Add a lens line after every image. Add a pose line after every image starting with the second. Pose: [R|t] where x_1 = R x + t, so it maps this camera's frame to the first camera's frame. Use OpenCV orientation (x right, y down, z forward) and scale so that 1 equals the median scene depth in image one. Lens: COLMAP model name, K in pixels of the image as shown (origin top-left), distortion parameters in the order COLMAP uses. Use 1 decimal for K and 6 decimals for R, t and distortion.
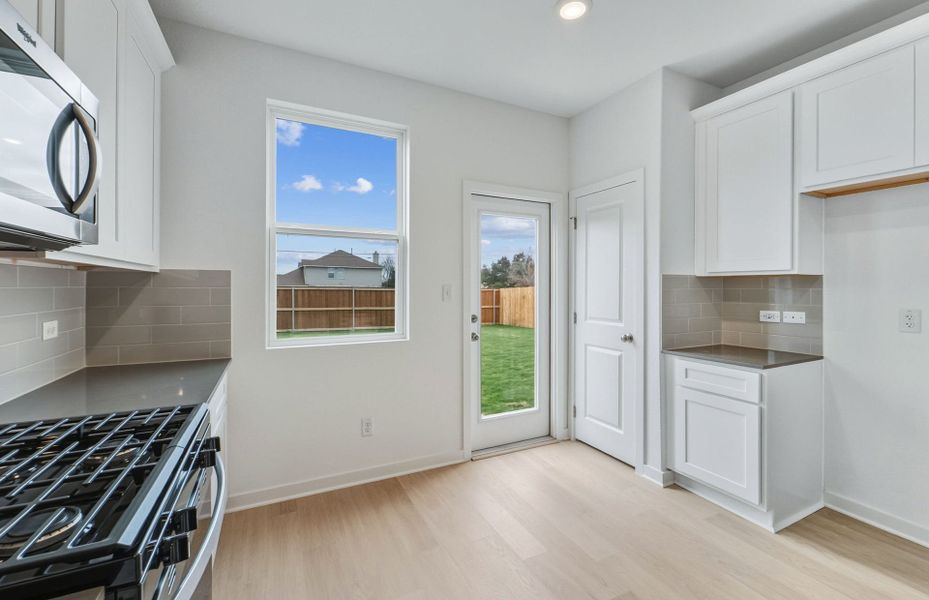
lens RADIAL K [[390.4, 0, 467.3], [0, 390.4, 293.0], [0, 0, 1]] dist [-0.006829, -0.000319]
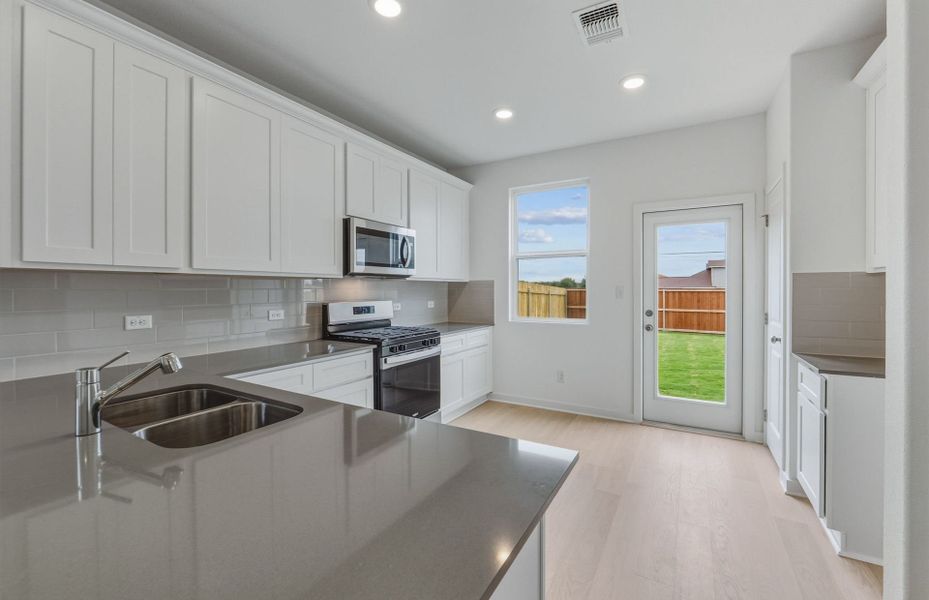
lens RADIAL K [[390.4, 0, 467.3], [0, 390.4, 293.0], [0, 0, 1]] dist [-0.006829, -0.000319]
pose [[0.549729, 0.003883, -0.835334, 0.721276], [-0.008476, 0.999964, -0.000930, 0.008604], [0.835300, 0.007591, 0.549742, -0.157092]]
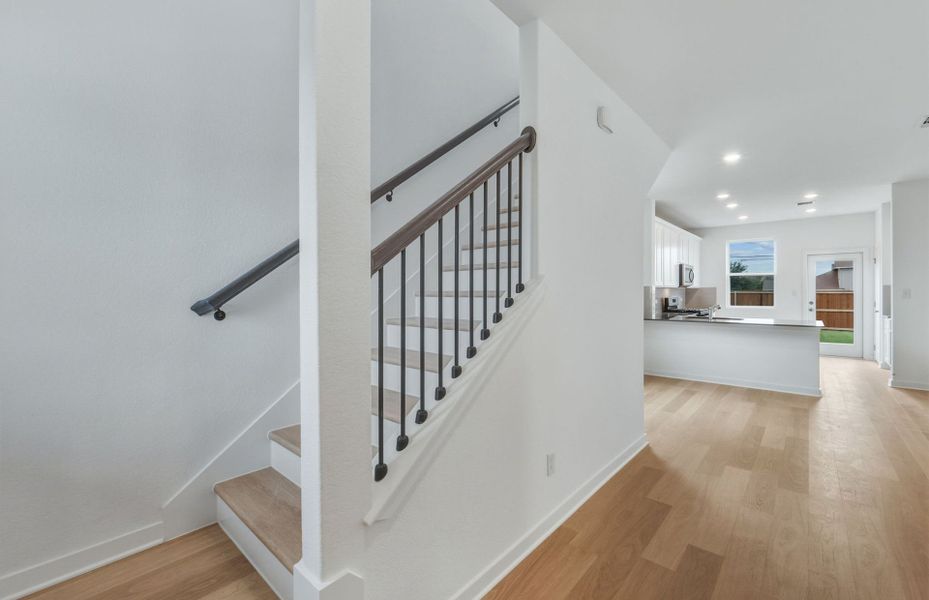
lens RADIAL K [[390.4, 0, 467.3], [0, 390.4, 293.0], [0, 0, 1]] dist [-0.006829, -0.000319]
pose [[0.371439, -0.003840, -0.928449, 1.535227], [-0.008070, 0.999940, -0.007364, 0.038045], [0.928422, 0.010228, 0.371386, -2.037300]]
